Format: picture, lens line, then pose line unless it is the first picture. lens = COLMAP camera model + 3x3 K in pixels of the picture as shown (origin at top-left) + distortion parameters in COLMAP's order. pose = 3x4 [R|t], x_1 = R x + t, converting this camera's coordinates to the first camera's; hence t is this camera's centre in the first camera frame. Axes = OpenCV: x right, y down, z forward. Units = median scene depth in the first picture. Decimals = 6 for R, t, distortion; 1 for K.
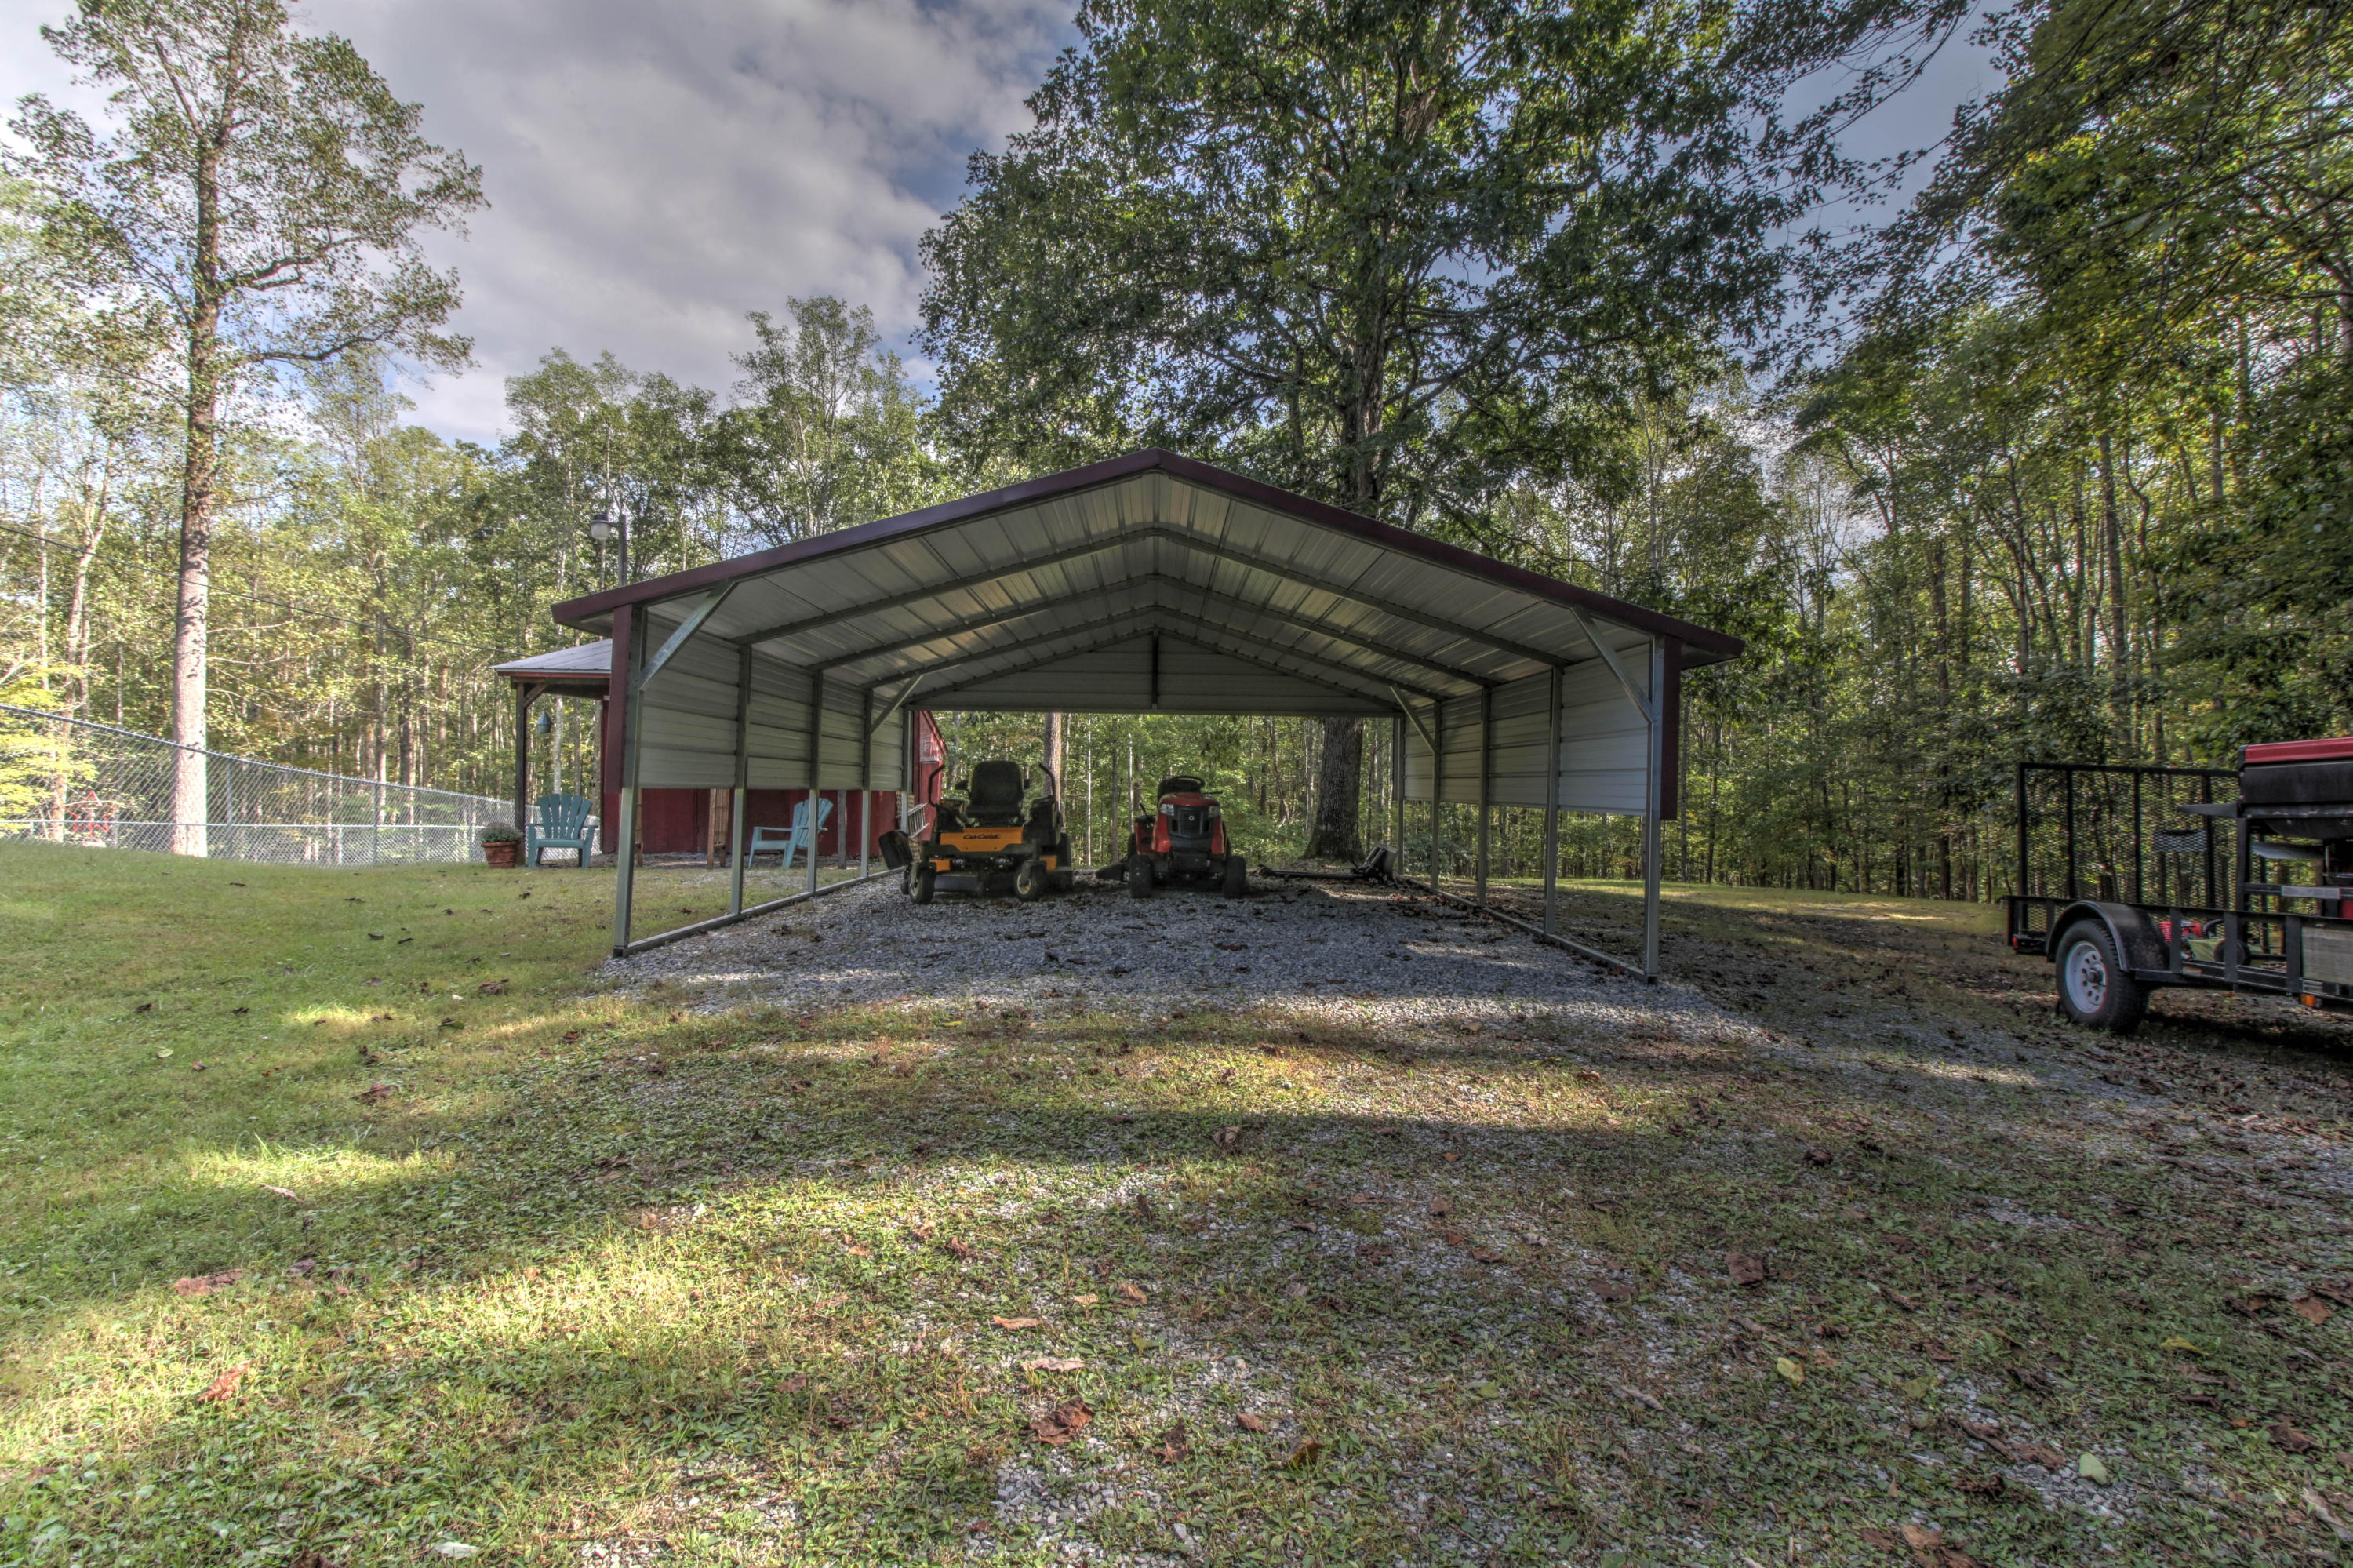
lens RADIAL K [[1091.9, 0, 1168.2], [0, 1091.9, 782.2], [0, 0, 1]] dist [-0.000324, -0.000672]
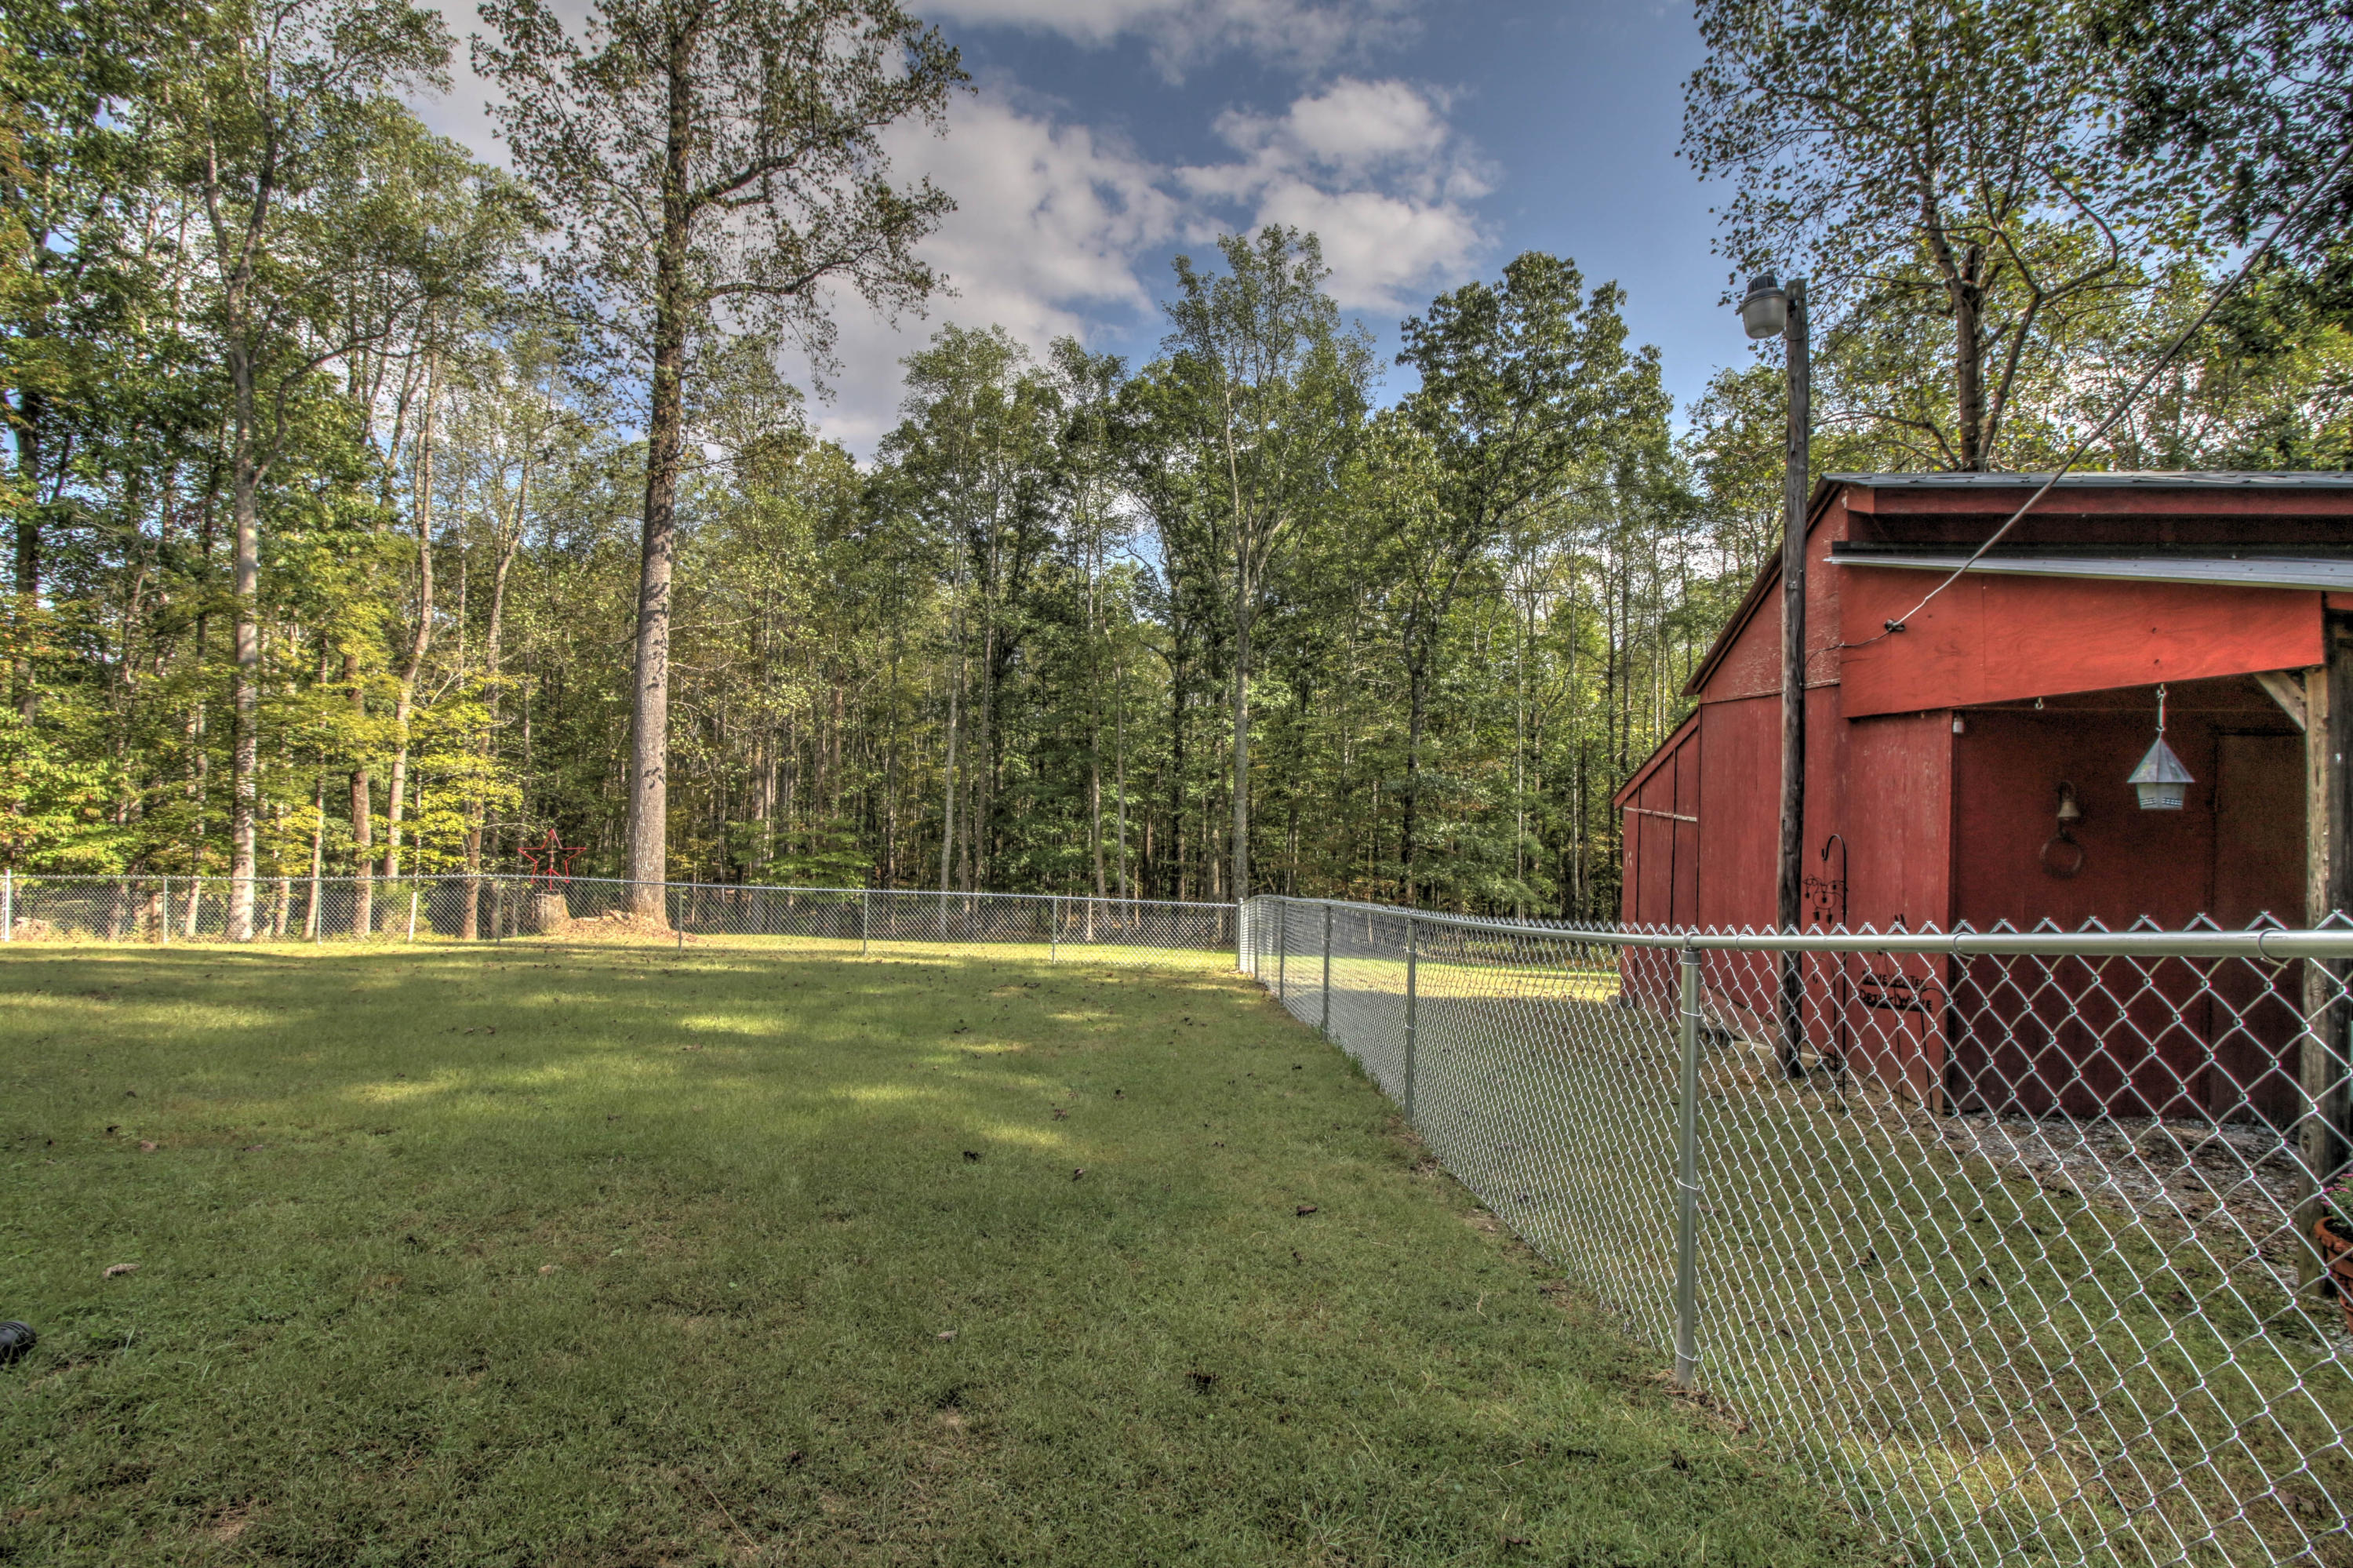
lens RADIAL K [[1113.7, 0, 1174.4], [0, 1113.7, 774.9], [0, 0, 1]] dist [0.000869, 0.000114]
pose [[0.978924, 0.008949, -0.204030, -0.305196], [-0.013144, 0.999729, -0.019216, -0.017998], [0.203803, 0.021493, 0.978776, 0.242882]]
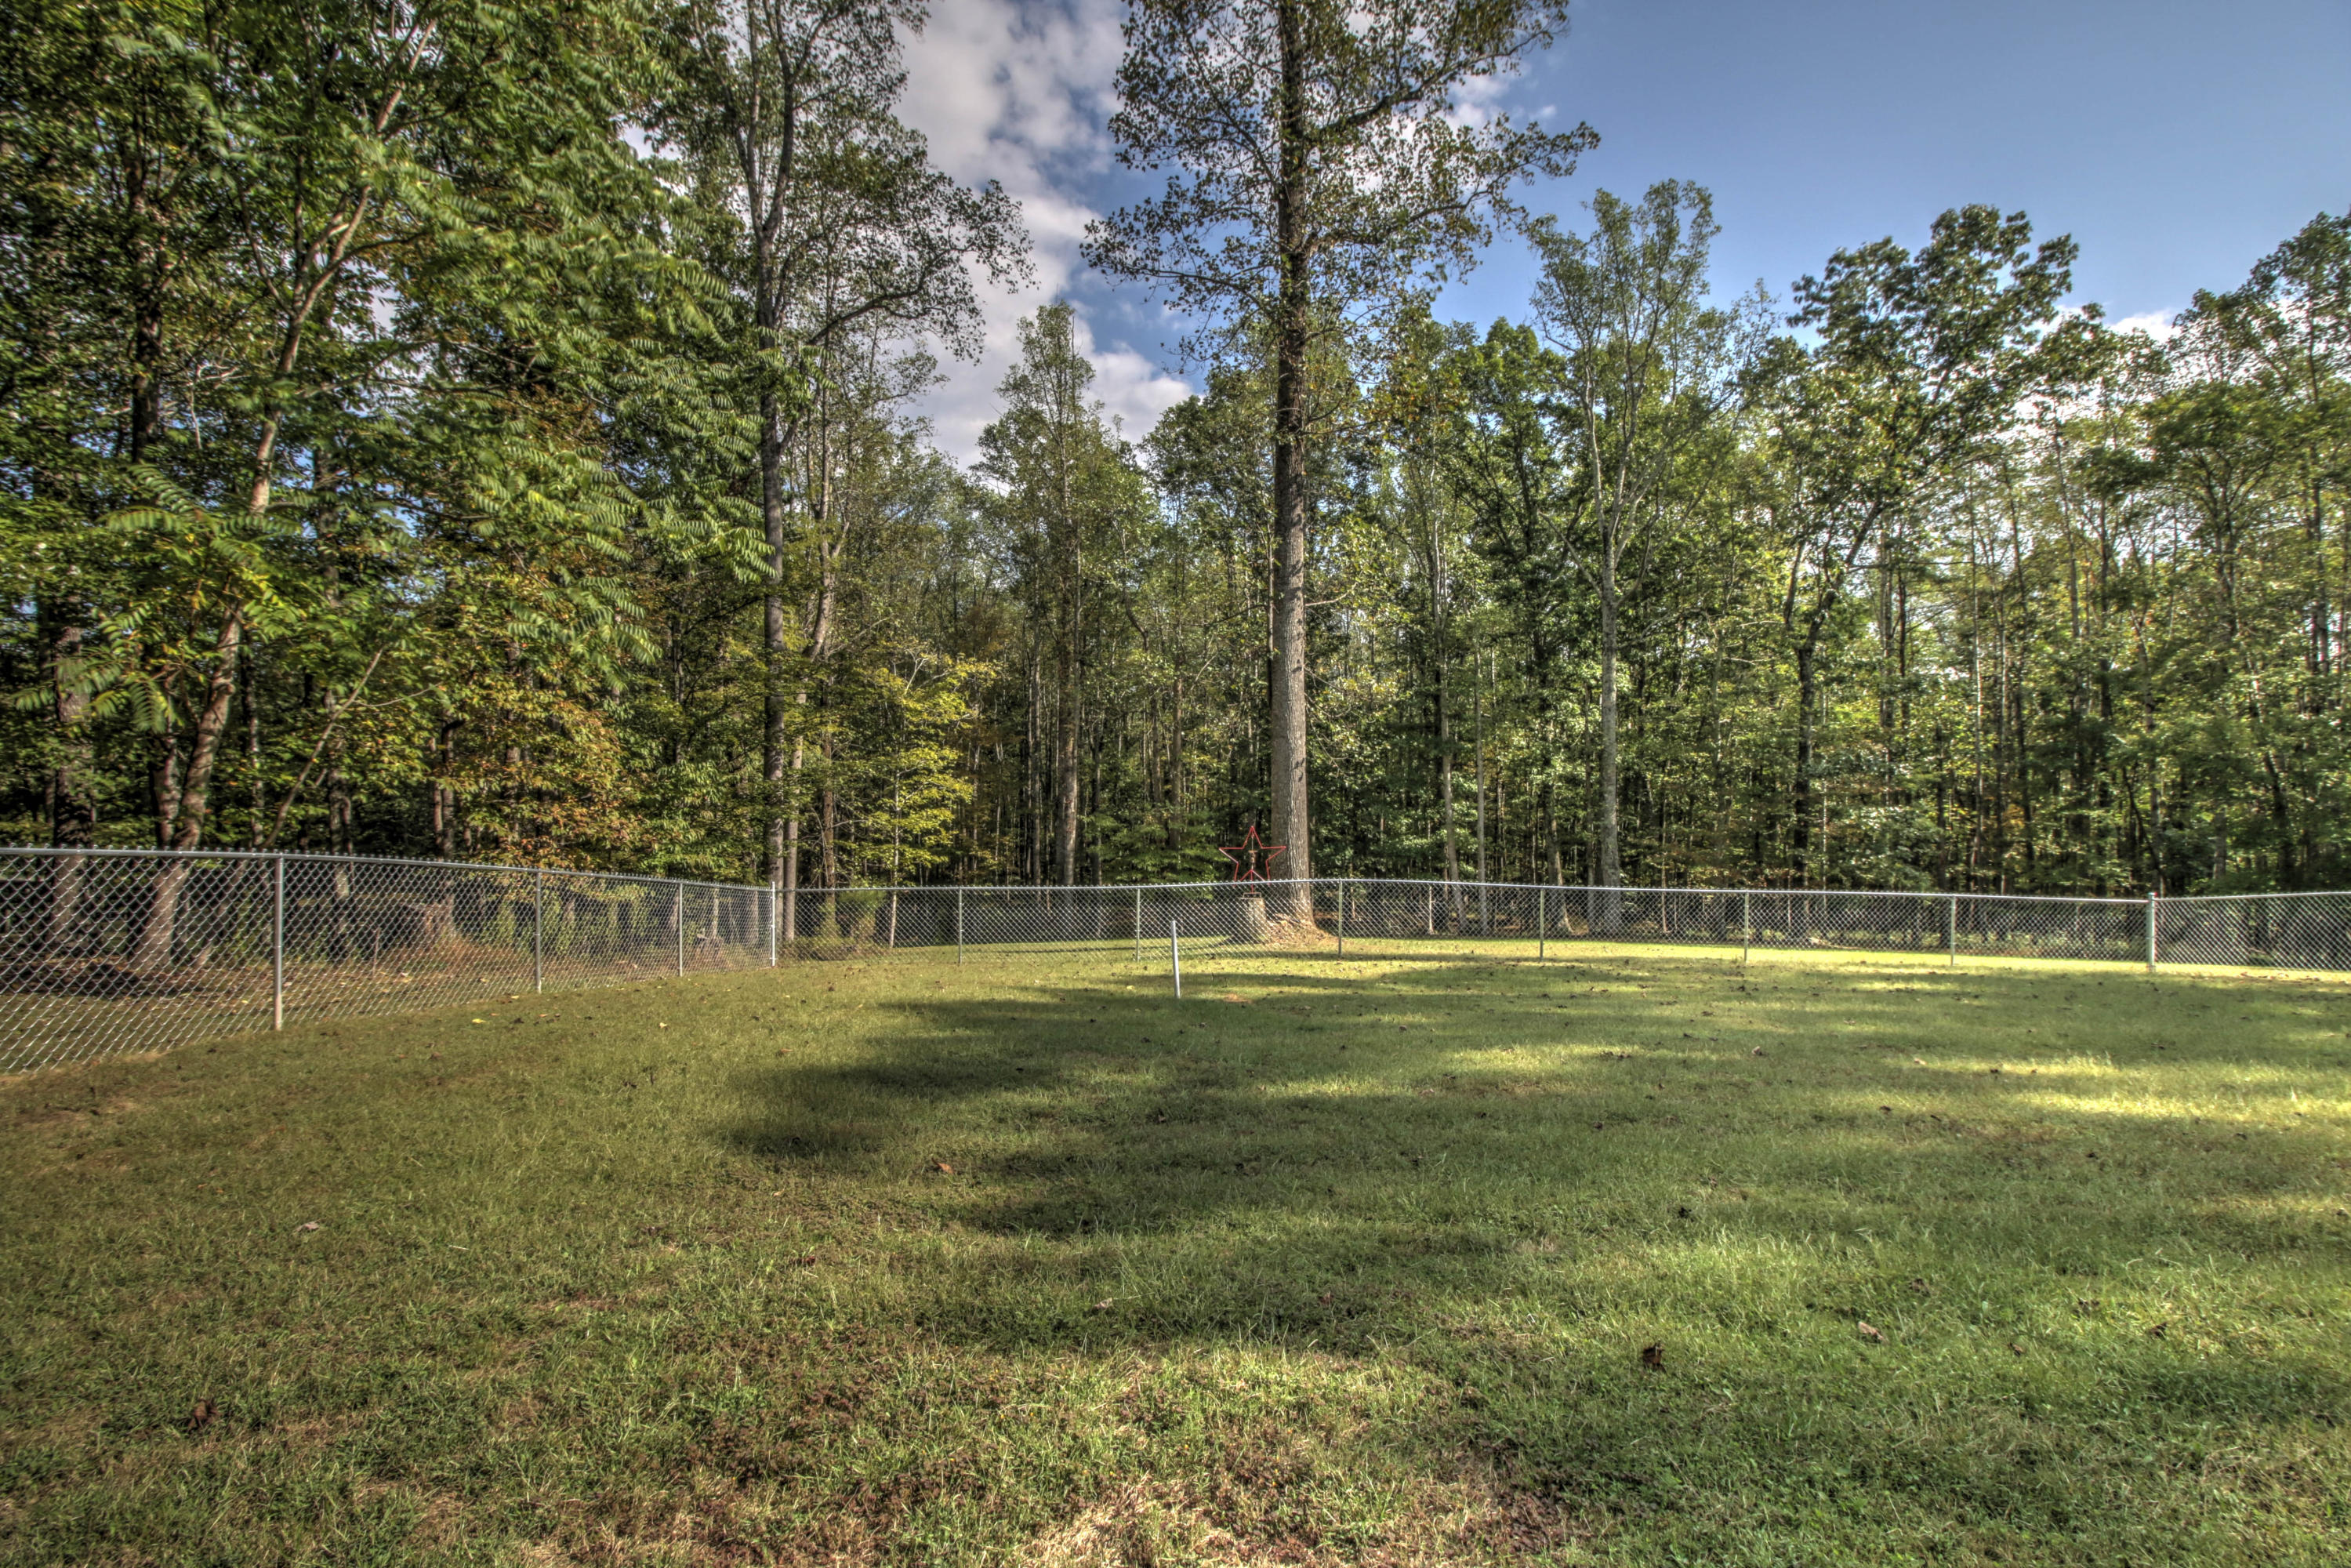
lens RADIAL K [[1116.3, 0, 1175.5], [0, 1116.3, 784.0], [0, 0, 1]] dist [-0.021527, 0.000185]
pose [[0.973255, 0.003613, -0.229700, -0.681850], [-0.003093, 0.999992, 0.002625, -0.018835], [0.229707, -0.001844, 0.973258, 0.209246]]
